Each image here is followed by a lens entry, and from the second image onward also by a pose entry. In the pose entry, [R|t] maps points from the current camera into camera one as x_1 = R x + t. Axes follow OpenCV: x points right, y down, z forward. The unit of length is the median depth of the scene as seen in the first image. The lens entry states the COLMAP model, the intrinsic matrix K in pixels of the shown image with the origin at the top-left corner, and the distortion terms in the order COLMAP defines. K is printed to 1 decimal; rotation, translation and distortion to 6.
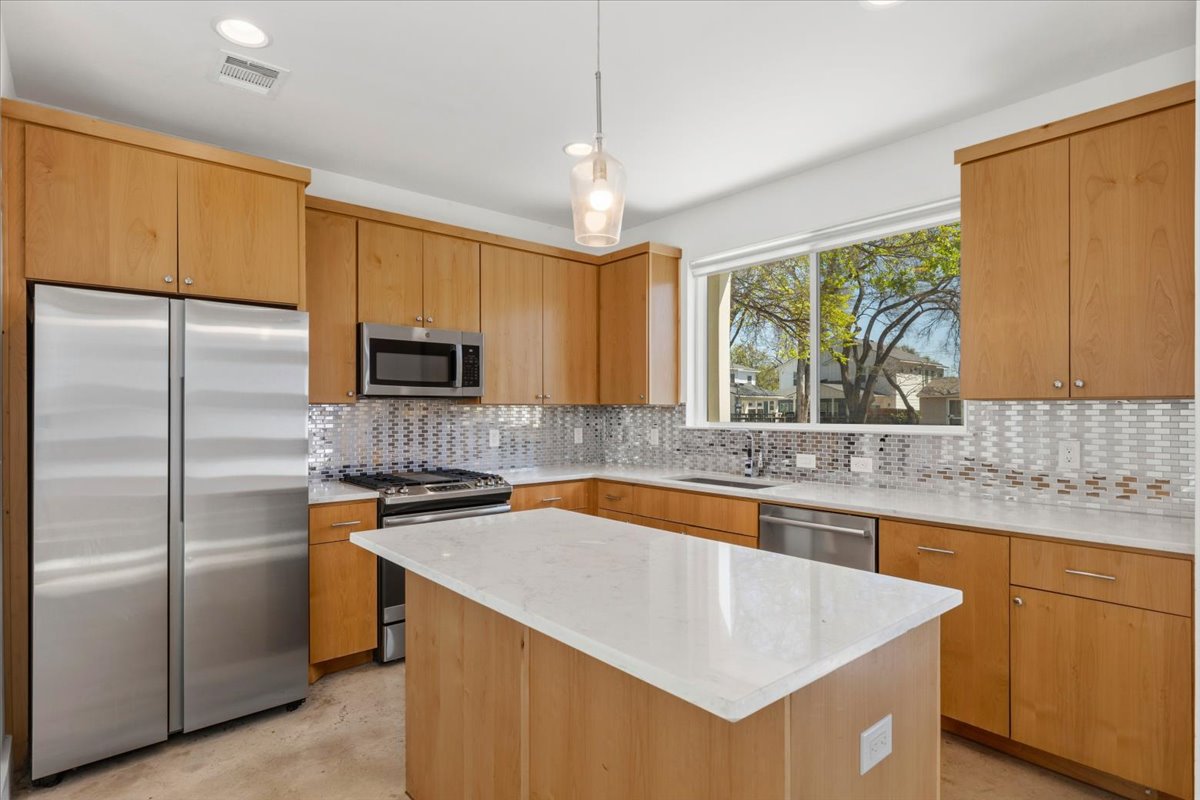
lens RADIAL K [[616.3, 0, 602.6], [0, 616.3, 411.5], [0, 0, 1]] dist [-0.000612, -0.000937]
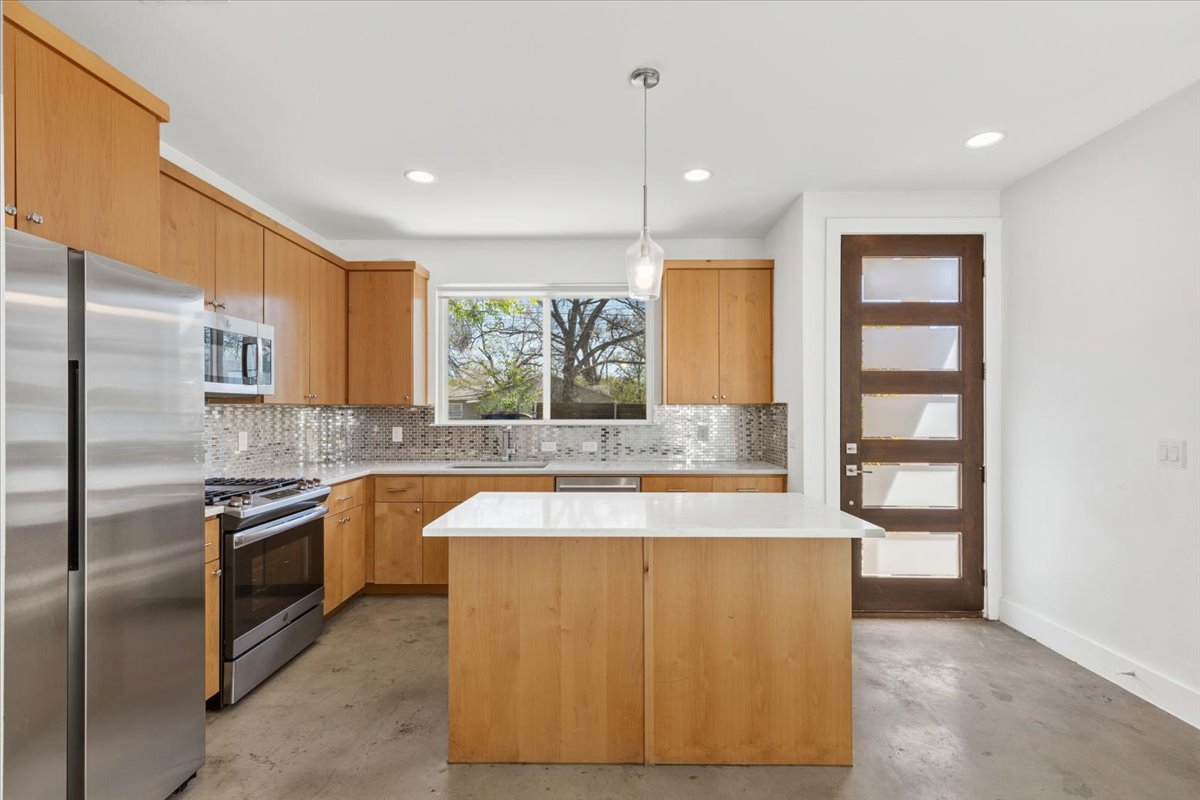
lens RADIAL K [[541.2, 0, 602.5], [0, 541.2, 408.5], [0, 0, 1]] dist [0.003059, 0.000077]
pose [[0.659898, 0.003893, 0.751345, -0.517174], [0.001764, 0.999976, -0.006731, 0.001914], [-0.751353, 0.005768, 0.659875, 0.101785]]
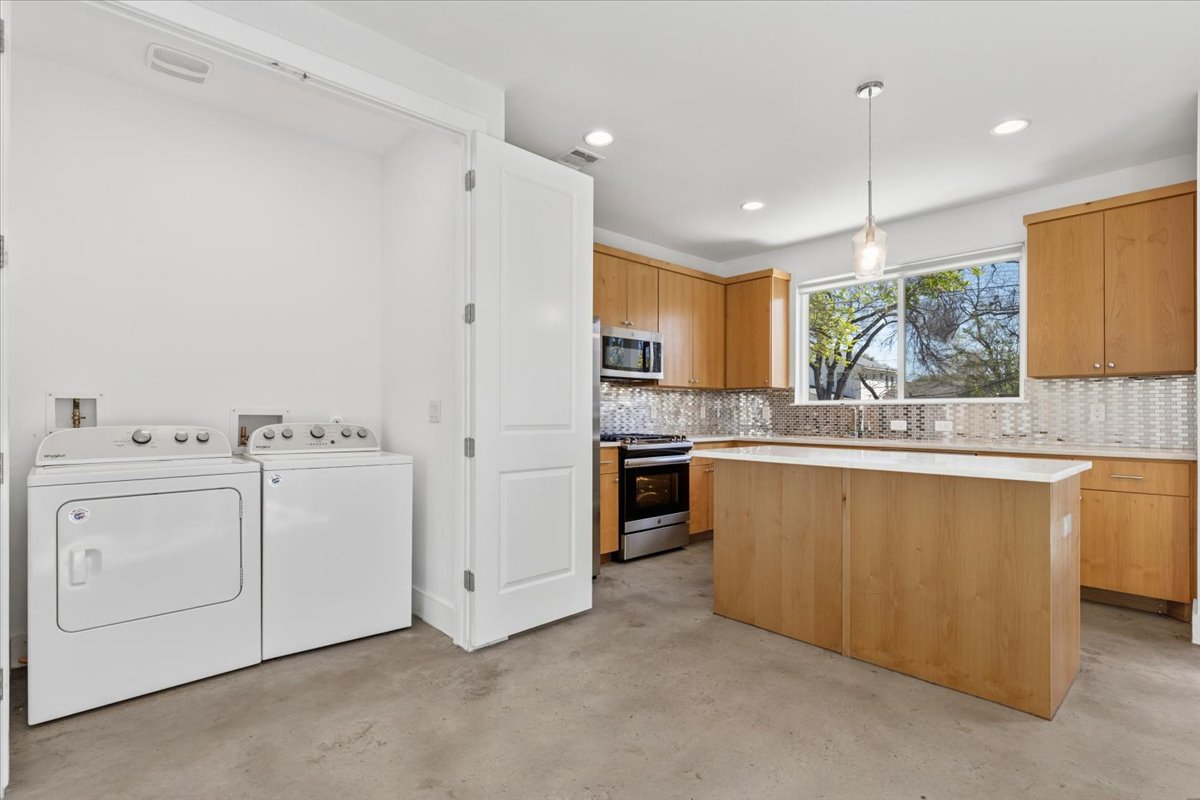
lens RADIAL K [[567.4, 0, 602.9], [0, 567.4, 411.4], [0, 0, 1]] dist [-0.000619, -0.000646]
pose [[0.999467, 0.003706, 0.032421, -0.398534], [-0.003566, 0.999984, -0.004367, 0.057611], [-0.032437, 0.004250, 0.999465, -0.289361]]
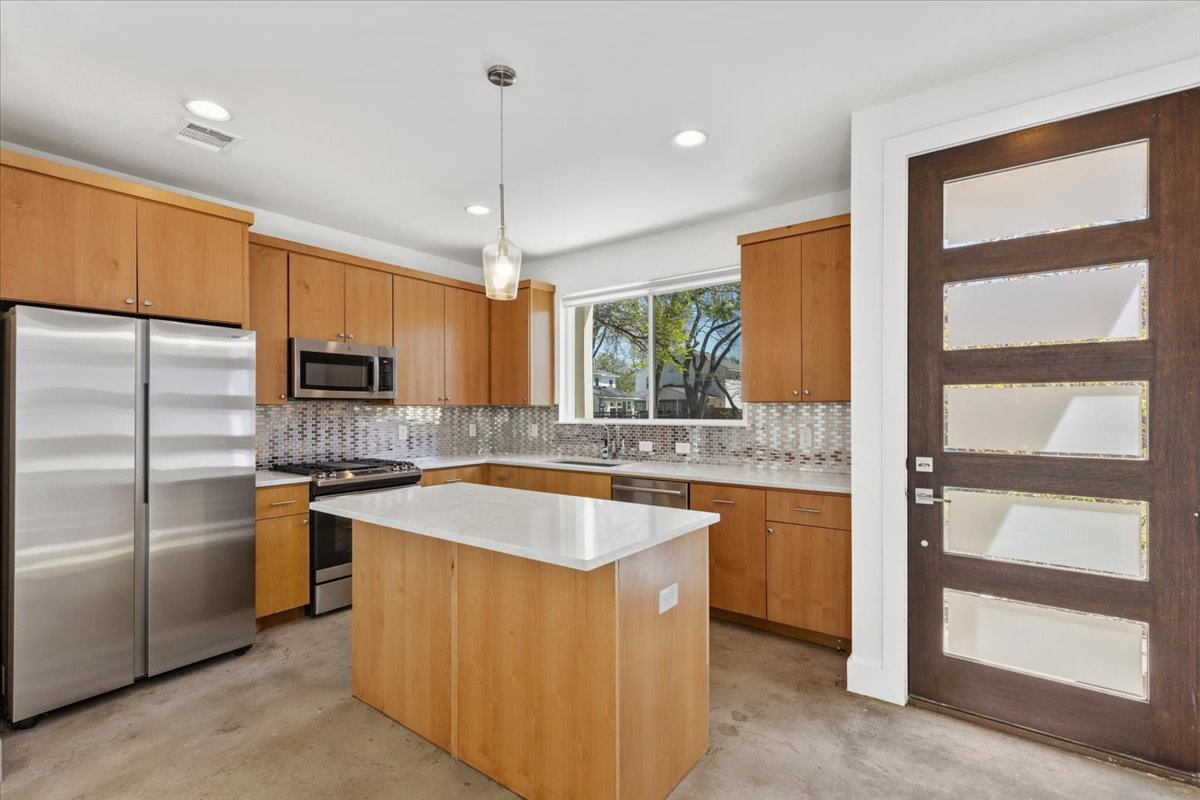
lens RADIAL K [[541.2, 0, 602.5], [0, 541.2, 408.5], [0, 0, 1]] dist [0.003059, 0.000077]
pose [[0.976391, -0.001760, 0.216002, -0.025661], [0.002571, 0.999991, -0.003472, -0.000298], [-0.215993, 0.003946, 0.976387, -0.162460]]
